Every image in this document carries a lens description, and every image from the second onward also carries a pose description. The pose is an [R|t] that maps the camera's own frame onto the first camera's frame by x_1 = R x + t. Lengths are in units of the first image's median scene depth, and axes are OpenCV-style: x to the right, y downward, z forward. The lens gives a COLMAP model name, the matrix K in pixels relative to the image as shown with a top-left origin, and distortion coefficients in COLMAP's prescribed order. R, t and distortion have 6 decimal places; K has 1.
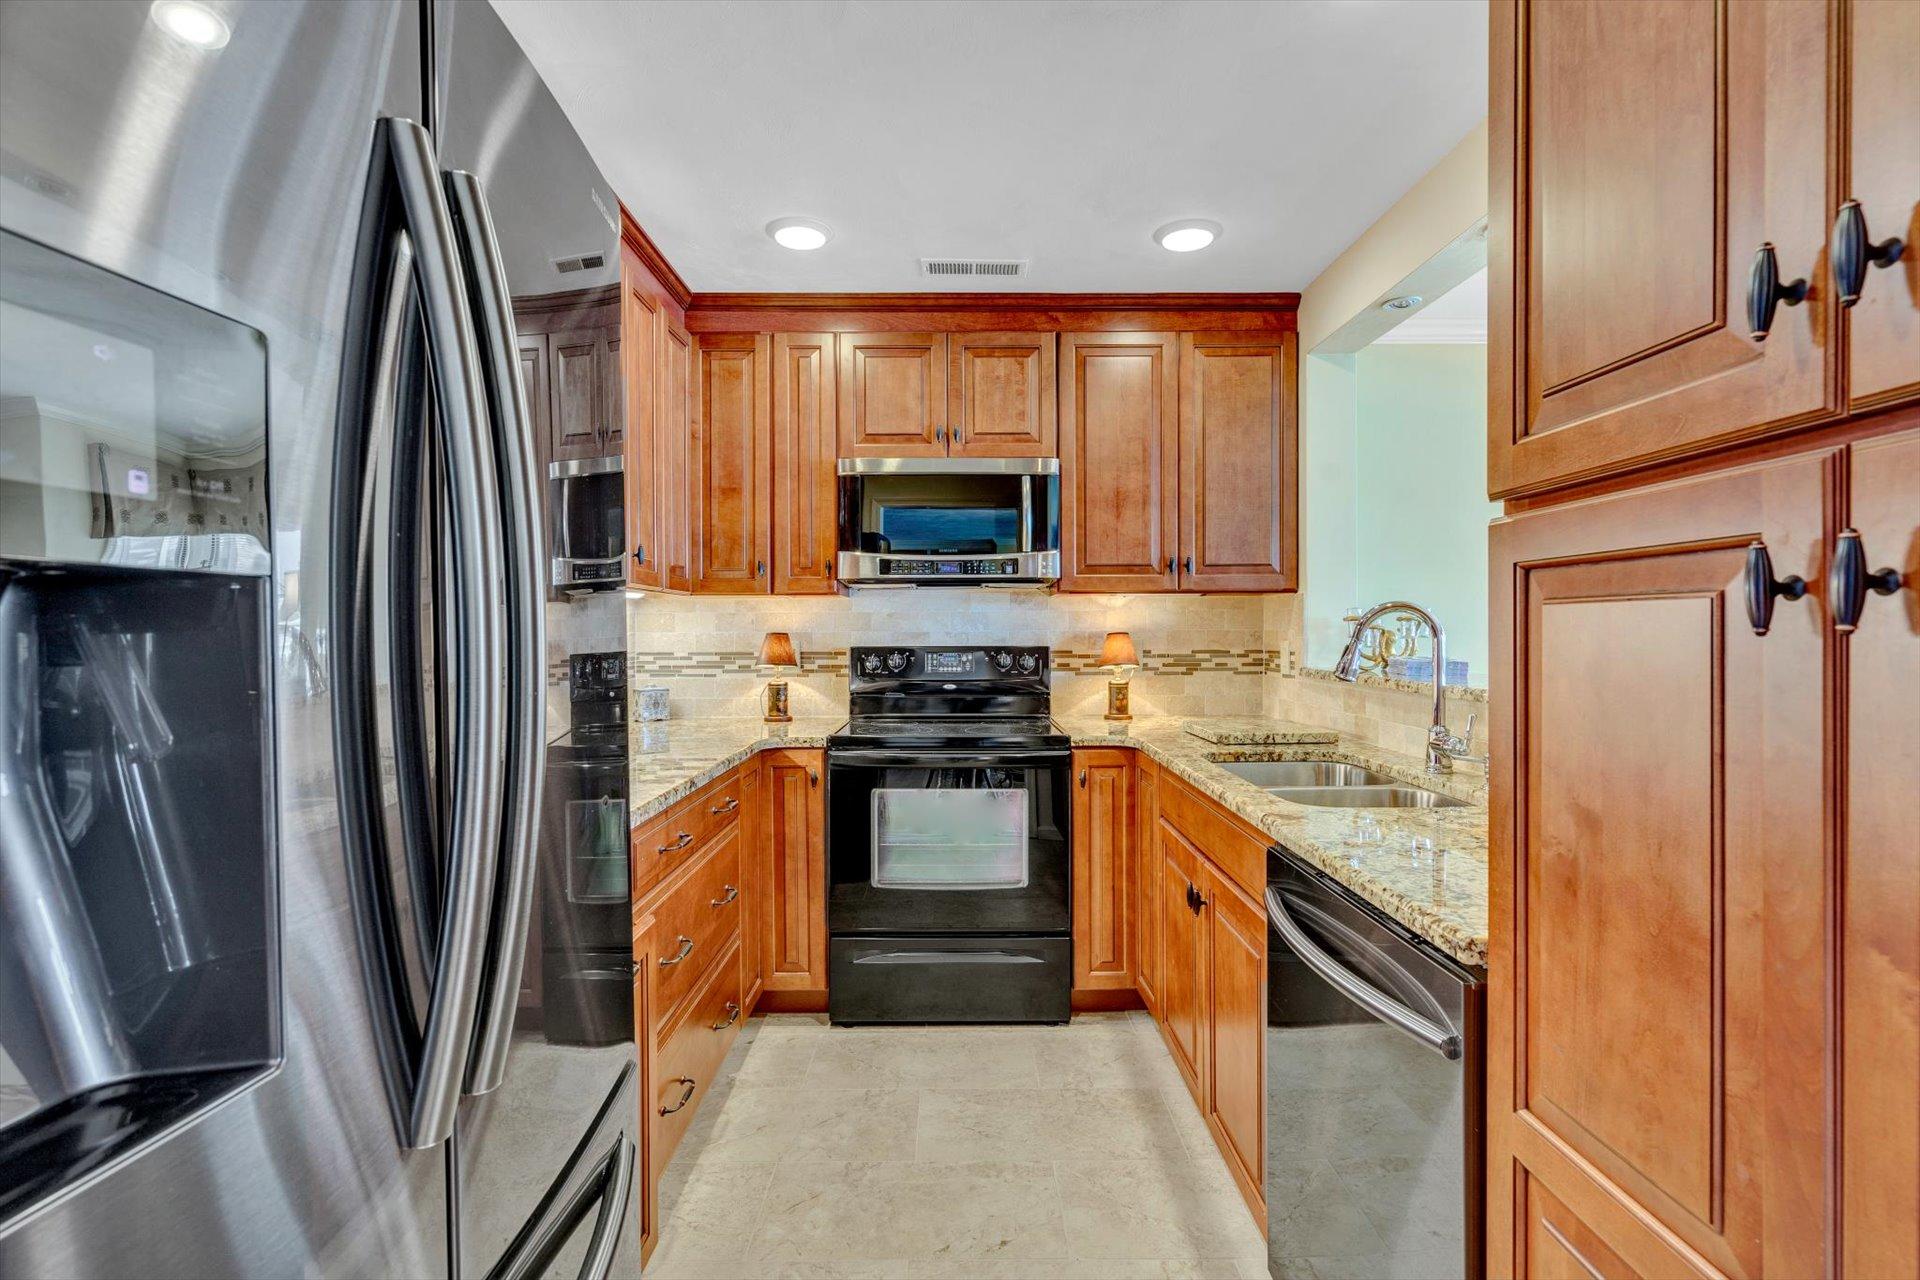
lens RADIAL K [[894.0, 0, 960.0], [0, 894.0, 640.0], [0, 0, 1]] dist [0.001151, 0.001462]
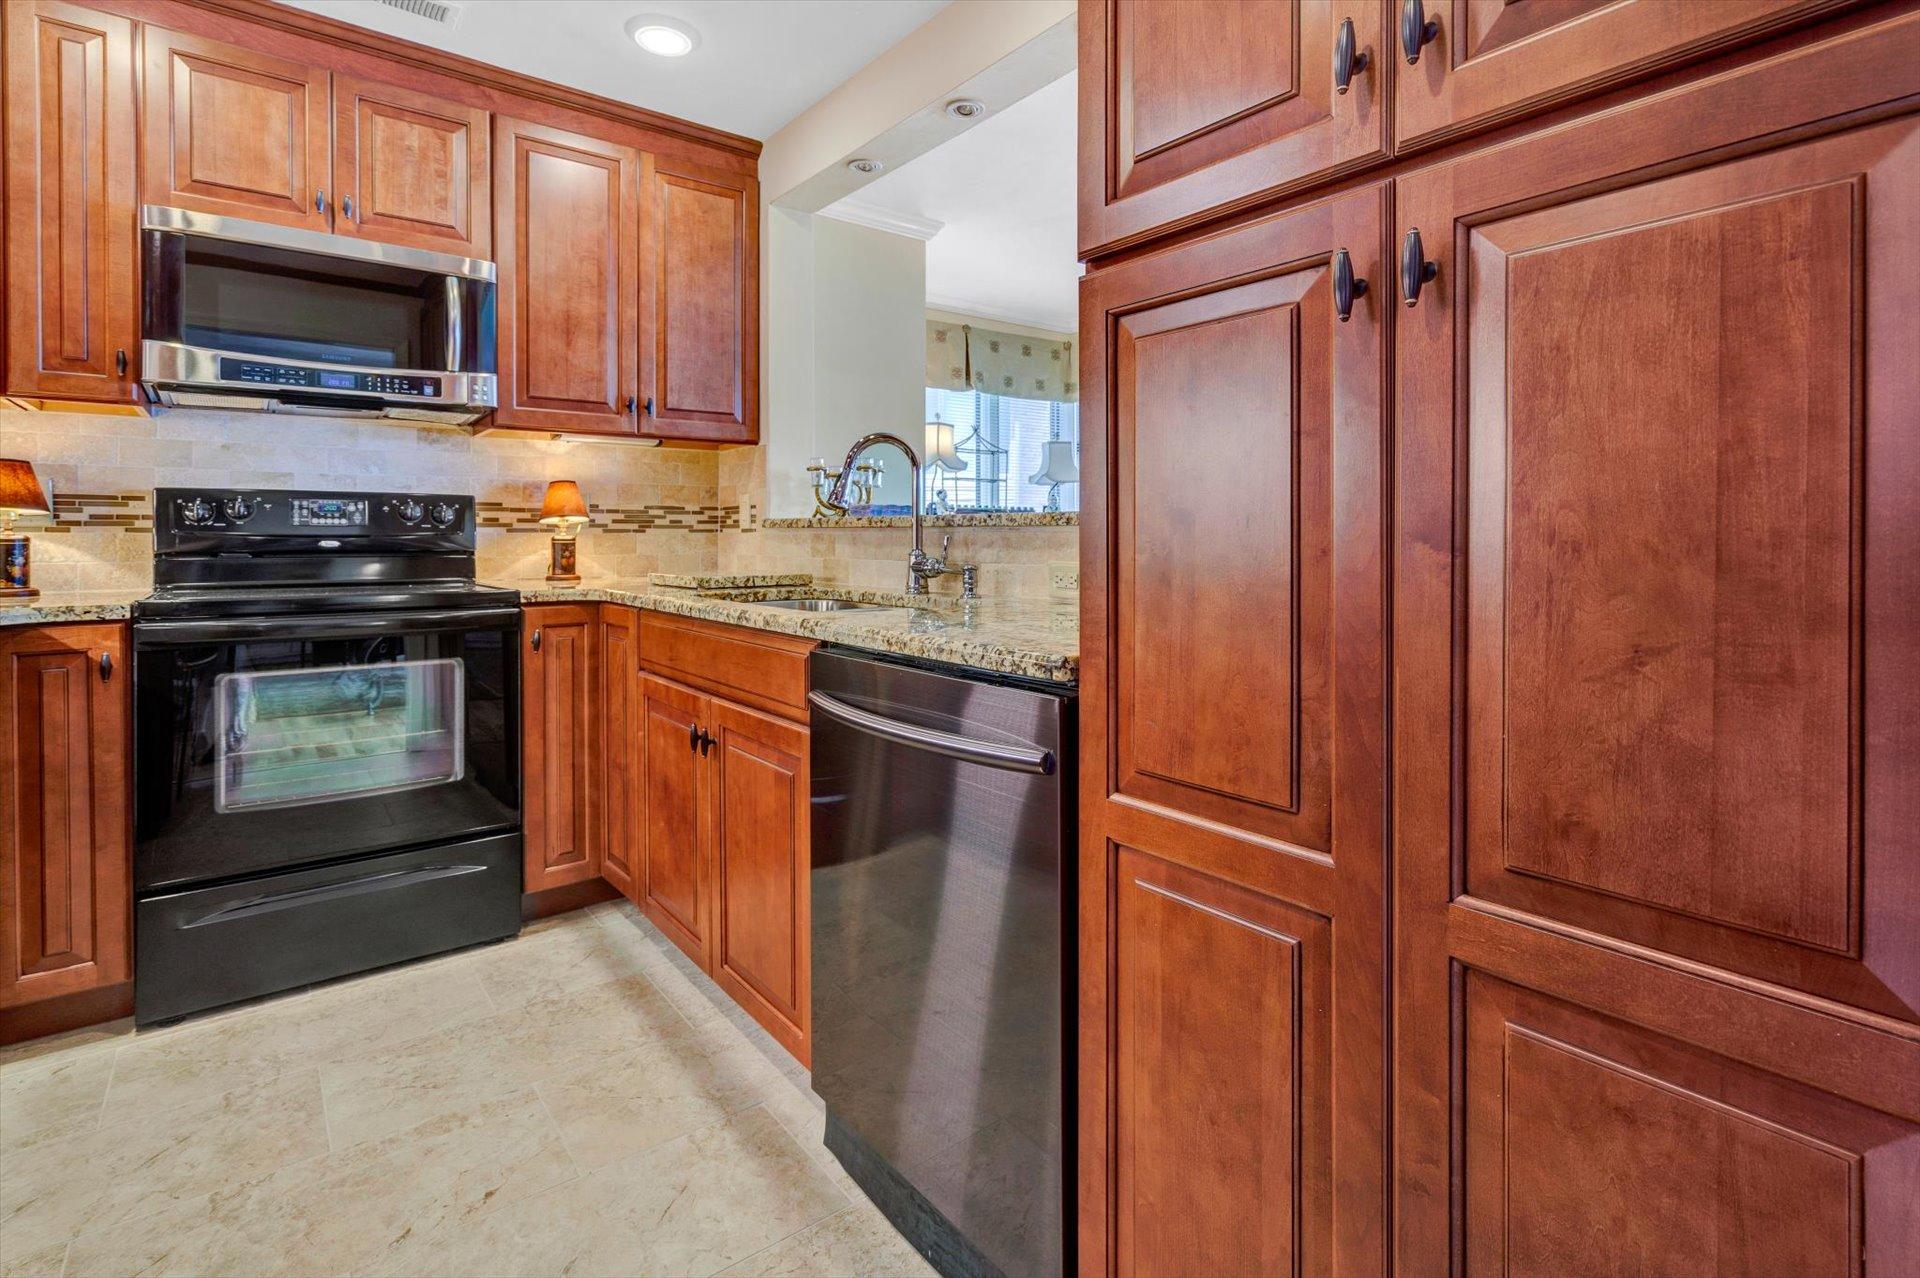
lens RADIAL K [[924.9, 0, 966.3], [0, 924.9, 536.5], [0, 0, 1]] dist [0.001268, 0.000755]
pose [[0.792585, -0.001464, 0.609759, -0.067515], [0.006549, 0.999960, -0.006111, 0.058930], [-0.609726, 0.008837, 0.792563, 0.052492]]
